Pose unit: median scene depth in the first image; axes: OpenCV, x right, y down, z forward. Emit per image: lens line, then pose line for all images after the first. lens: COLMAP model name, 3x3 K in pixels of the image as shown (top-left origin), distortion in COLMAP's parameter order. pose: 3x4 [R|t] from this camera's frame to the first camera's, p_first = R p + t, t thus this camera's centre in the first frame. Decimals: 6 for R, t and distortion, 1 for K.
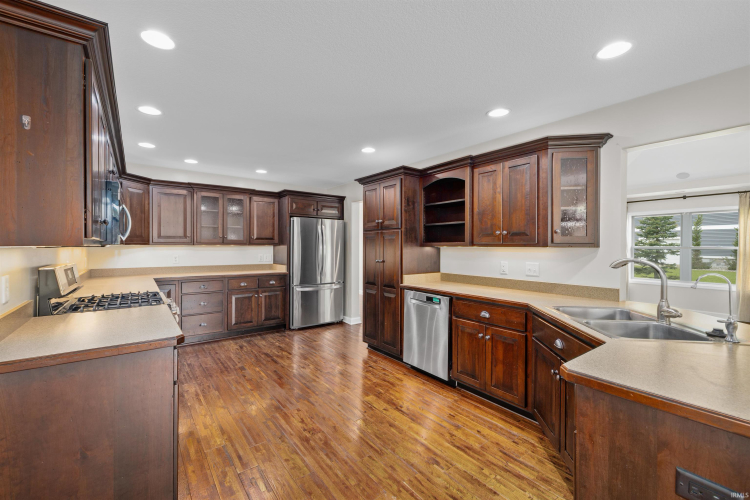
lens RADIAL K [[316.0, 0, 371.9], [0, 316.0, 247.3], [0, 0, 1]] dist [0.001399, 0.000229]
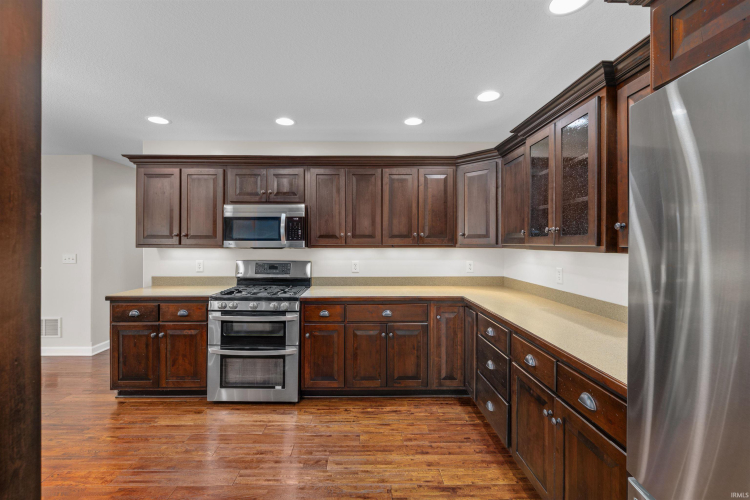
lens RADIAL K [[316.0, 0, 371.9], [0, 316.0, 247.3], [0, 0, 1]] dist [0.001399, 0.000229]
pose [[-0.594810, -0.007211, -0.803834, -0.015996], [-0.009587, 0.999952, -0.001876, -0.003450], [0.803809, 0.006590, -0.594850, 1.125815]]
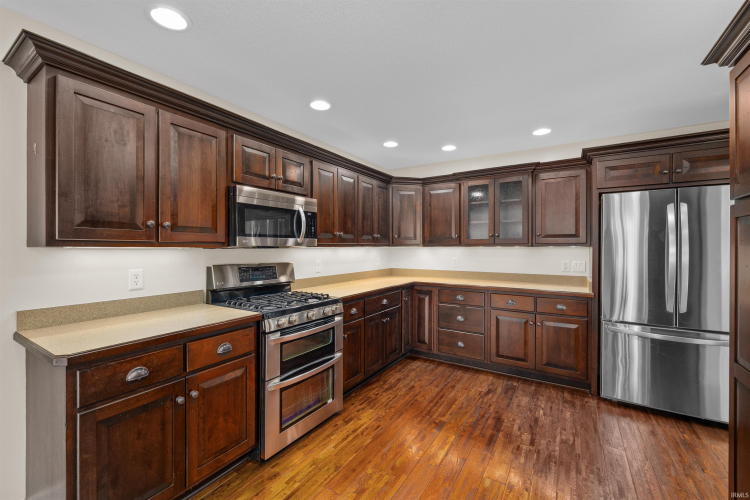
lens RADIAL K [[316.0, 0, 371.9], [0, 316.0, 247.3], [0, 0, 1]] dist [0.001399, 0.000229]
pose [[0.352055, -0.003489, -0.935973, 0.143091], [-0.005926, 0.999965, -0.005957, 0.002187], [0.935961, 0.007644, 0.352022, 0.491795]]
